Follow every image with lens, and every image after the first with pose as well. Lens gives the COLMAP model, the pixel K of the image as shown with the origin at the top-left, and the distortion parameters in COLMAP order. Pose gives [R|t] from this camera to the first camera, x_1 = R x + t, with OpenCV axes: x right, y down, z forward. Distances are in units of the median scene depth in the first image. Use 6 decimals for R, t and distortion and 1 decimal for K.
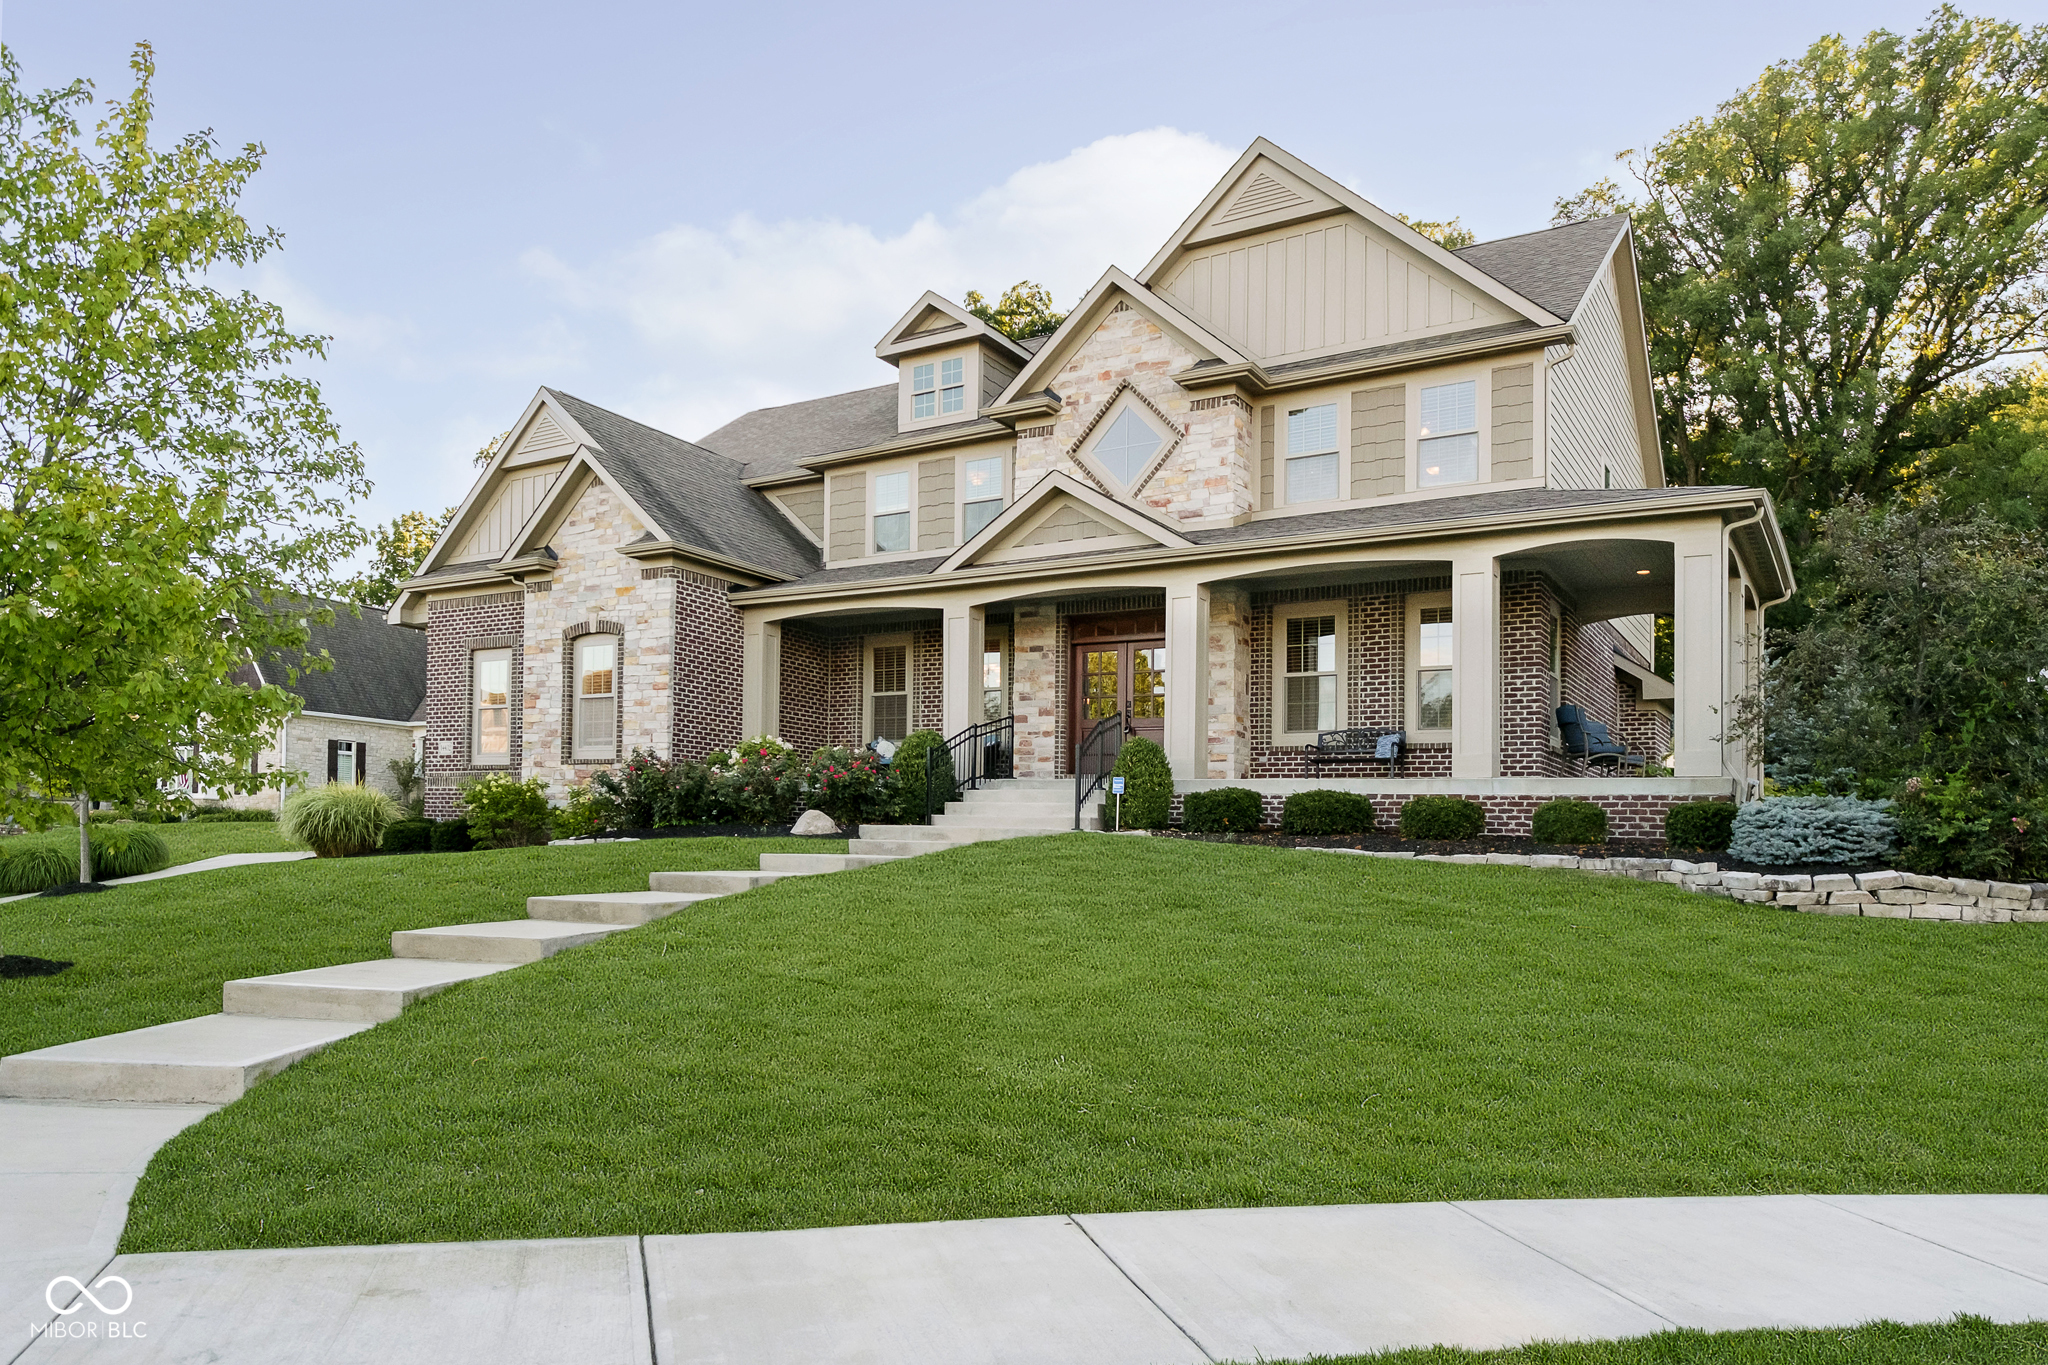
lens RADIAL K [[1391.2, 0, 1025.6], [0, 1391.2, 845.3], [0, 0, 1]] dist [0.000430, -0.000291]
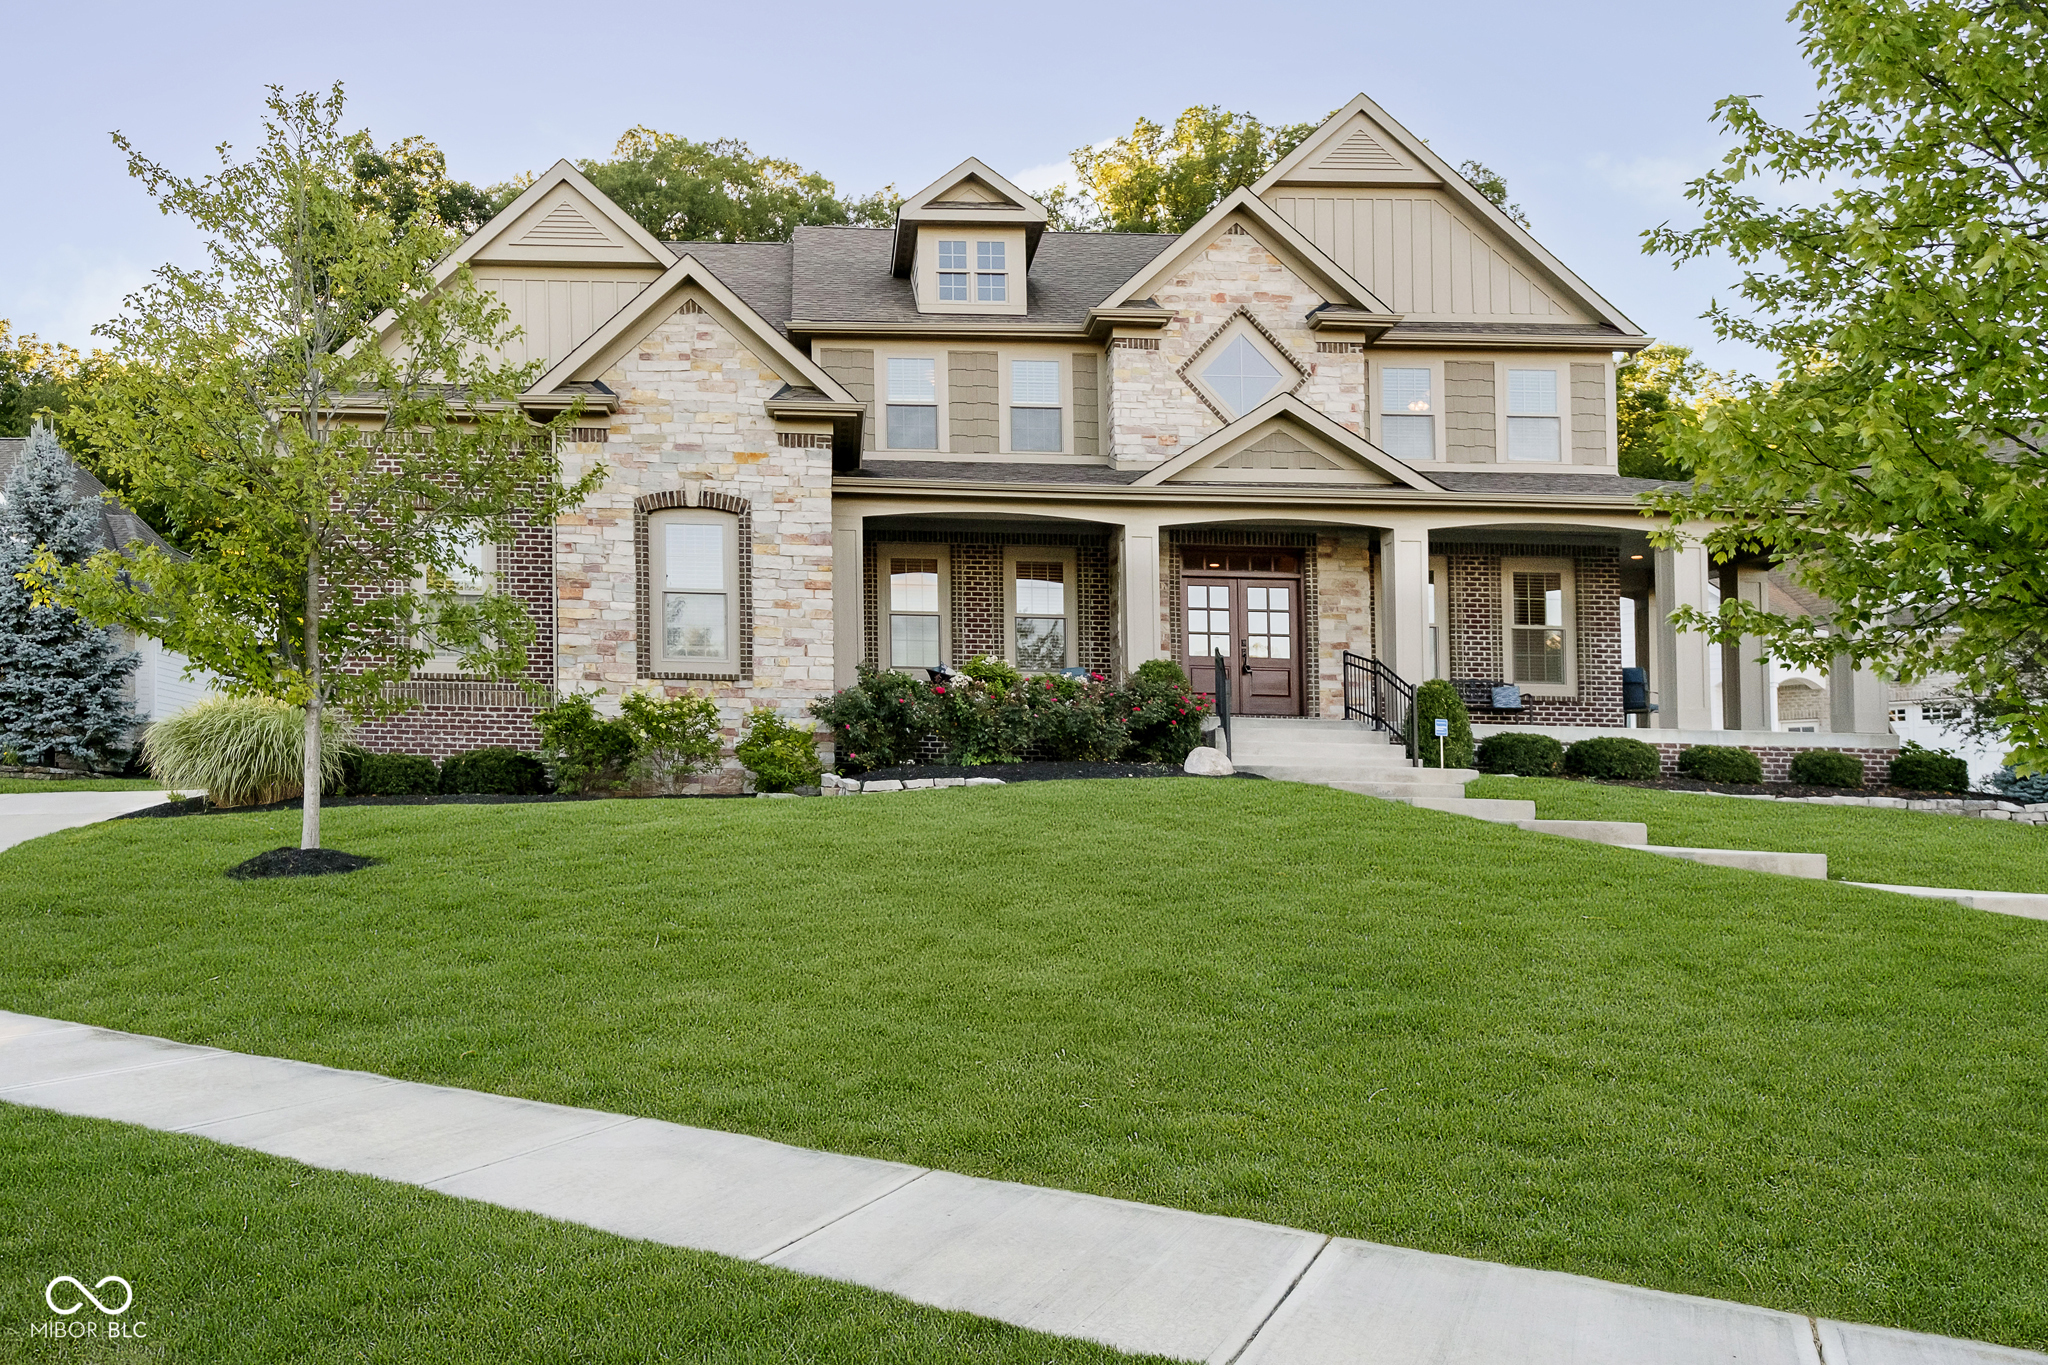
lens RADIAL K [[1372.3, 0, 1021.3], [0, 1372.3, 804.3], [0, 0, 1]] dist [0.003390, 0.000417]
pose [[0.841472, -0.004751, 0.540279, -0.571680], [-0.001508, 0.999937, 0.011142, 0.000751], [-0.540298, -0.010191, 0.841412, 0.275638]]
